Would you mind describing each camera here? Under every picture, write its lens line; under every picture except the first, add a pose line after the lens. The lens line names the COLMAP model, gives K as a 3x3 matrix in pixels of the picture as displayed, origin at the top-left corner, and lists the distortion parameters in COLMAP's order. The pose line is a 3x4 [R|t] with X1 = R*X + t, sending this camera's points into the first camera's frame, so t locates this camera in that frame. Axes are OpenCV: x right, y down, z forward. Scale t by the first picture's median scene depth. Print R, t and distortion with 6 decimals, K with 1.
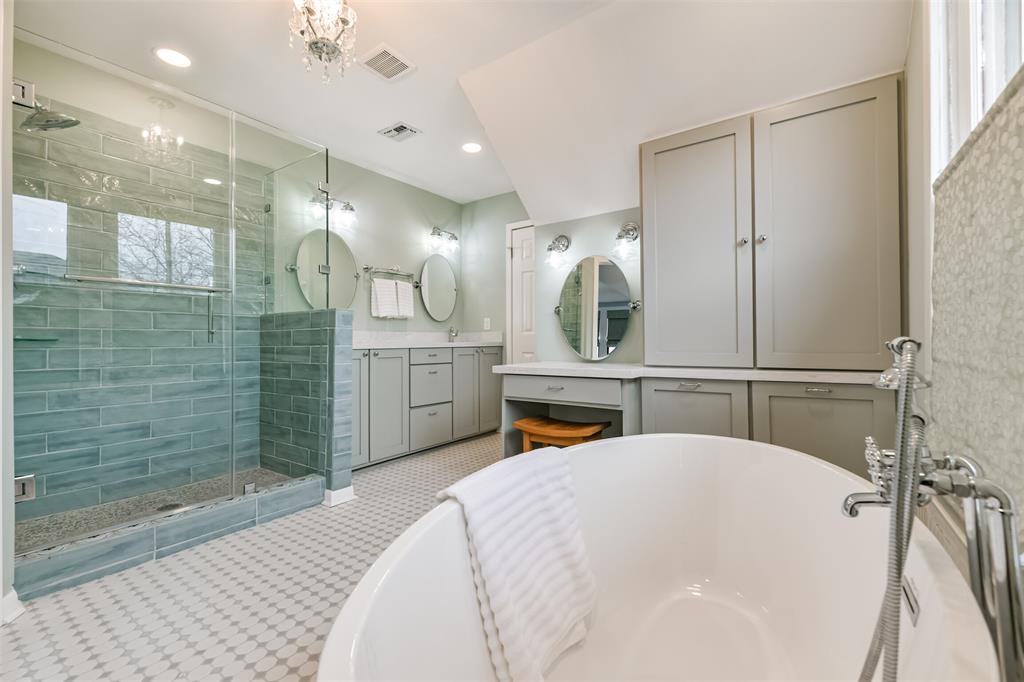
lens RADIAL K [[437.3, 0, 508.7], [0, 437.3, 333.7], [0, 0, 1]] dist [0.042948, -0.000042]
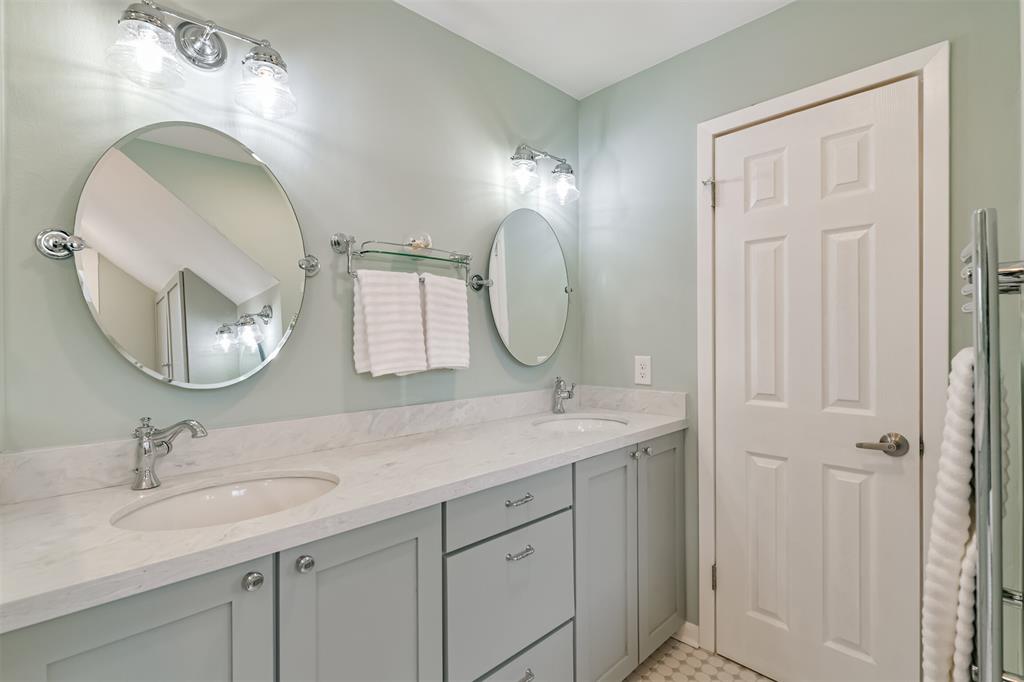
lens RADIAL K [[486.4, 0, 511.1], [0, 486.4, 333.1], [0, 0, 1]] dist [0.012655, -0.000136]
pose [[0.984360, -0.003872, -0.176125, -0.100897], [0.005725, 0.999933, 0.010013, -0.069339], [0.176075, -0.010865, 0.984317, 0.564458]]
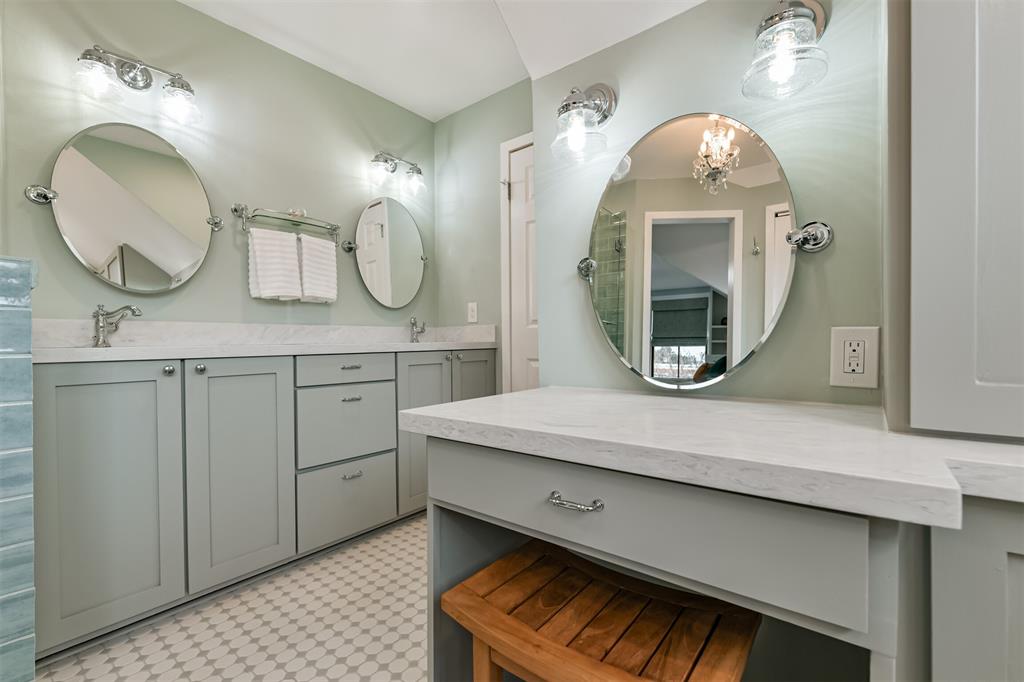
lens RADIAL K [[453.5, 0, 511.7], [0, 453.5, 343.3], [0, 0, 1]] dist [0.014294, 0.000173]
pose [[0.998084, -0.005596, -0.061624, 0.049010], [0.007122, 0.999673, 0.024569, 0.006570], [0.061467, -0.024960, 0.997797, 0.402448]]
